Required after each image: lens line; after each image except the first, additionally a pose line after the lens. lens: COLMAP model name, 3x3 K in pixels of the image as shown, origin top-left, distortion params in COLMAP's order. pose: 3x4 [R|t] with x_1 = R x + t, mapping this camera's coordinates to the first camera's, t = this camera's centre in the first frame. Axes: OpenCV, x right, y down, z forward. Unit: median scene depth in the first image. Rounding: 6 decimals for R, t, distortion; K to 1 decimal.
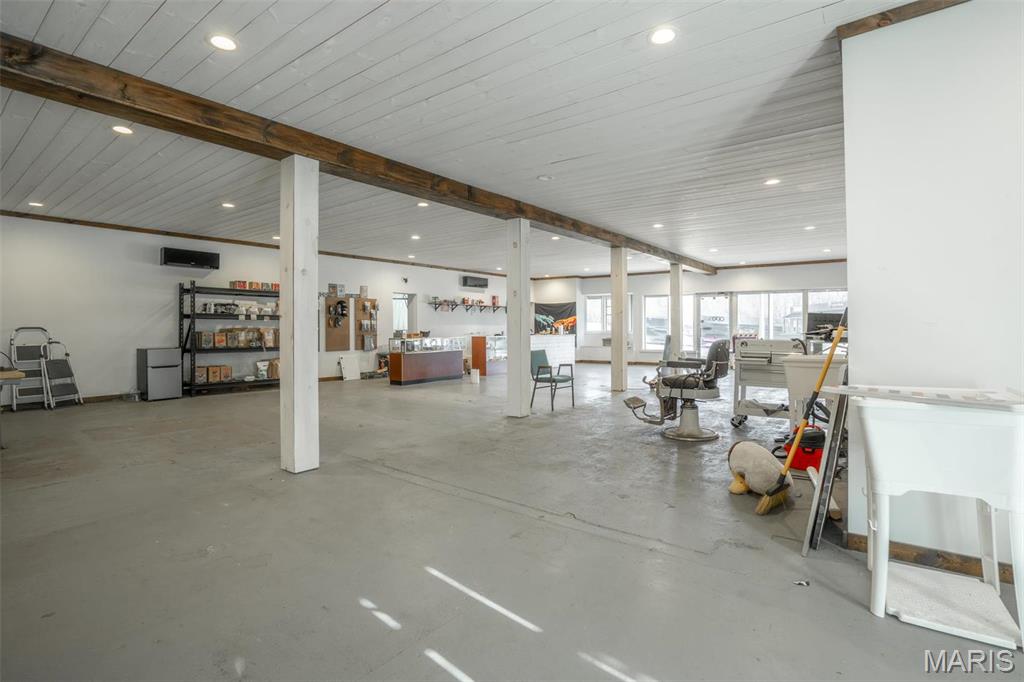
lens RADIAL K [[512.6, 0, 538.8], [0, 512.6, 328.9], [0, 0, 1]] dist [-0.047986, 0.015120]
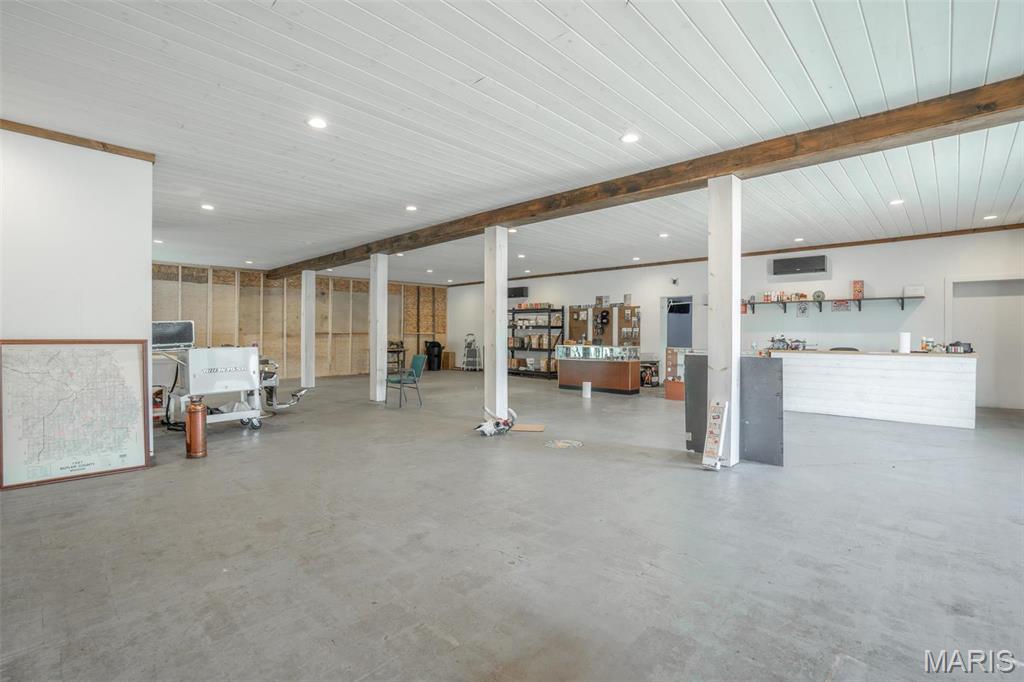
lens RADIAL K [[475.8, 0, 512.0], [0, 475.8, 341.0], [0, 0, 1]] dist [-0.044397, 0.014943]
pose [[-0.124155, 0.016788, -0.992121, 0.572102], [-0.004504, 0.999837, 0.017482, -0.005410], [0.992253, 0.006639, -0.124060, 0.796208]]
